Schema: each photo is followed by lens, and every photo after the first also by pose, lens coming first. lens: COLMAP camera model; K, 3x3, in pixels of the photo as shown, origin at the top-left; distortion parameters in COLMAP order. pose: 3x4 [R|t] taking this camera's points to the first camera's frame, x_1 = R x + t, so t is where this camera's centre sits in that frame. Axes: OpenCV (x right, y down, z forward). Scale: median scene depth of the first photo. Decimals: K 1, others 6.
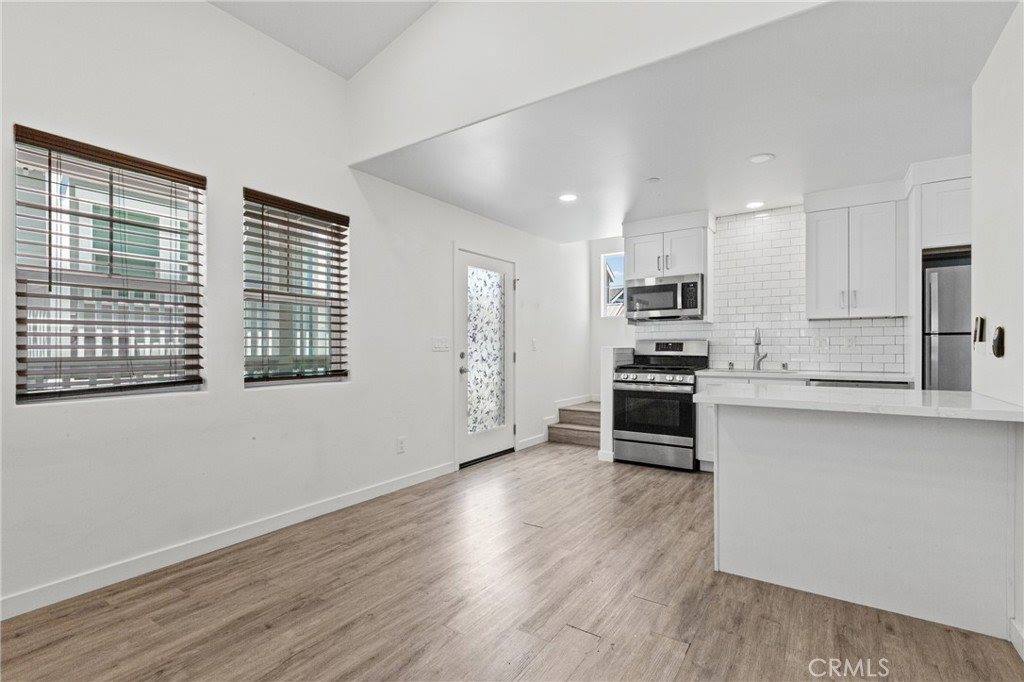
lens RADIAL K [[465.3, 0, 539.1], [0, 465.3, 347.5], [0, 0, 1]] dist [0.000192, 0.000069]
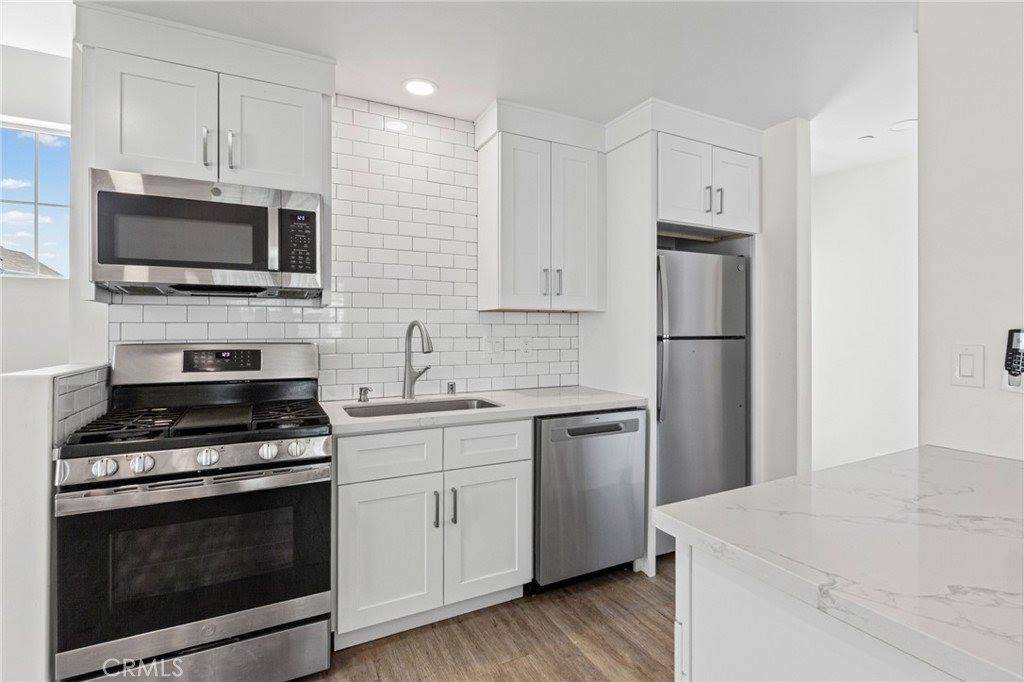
lens RADIAL K [[486.3, 0, 510.7], [0, 486.3, 328.3], [0, 0, 1]] dist [0.000685, 0.000377]
pose [[0.509902, 0.006920, 0.860205, 0.043030], [0.000555, 0.999965, -0.008374, -0.029380], [-0.860232, 0.004748, 0.509880, 0.626899]]
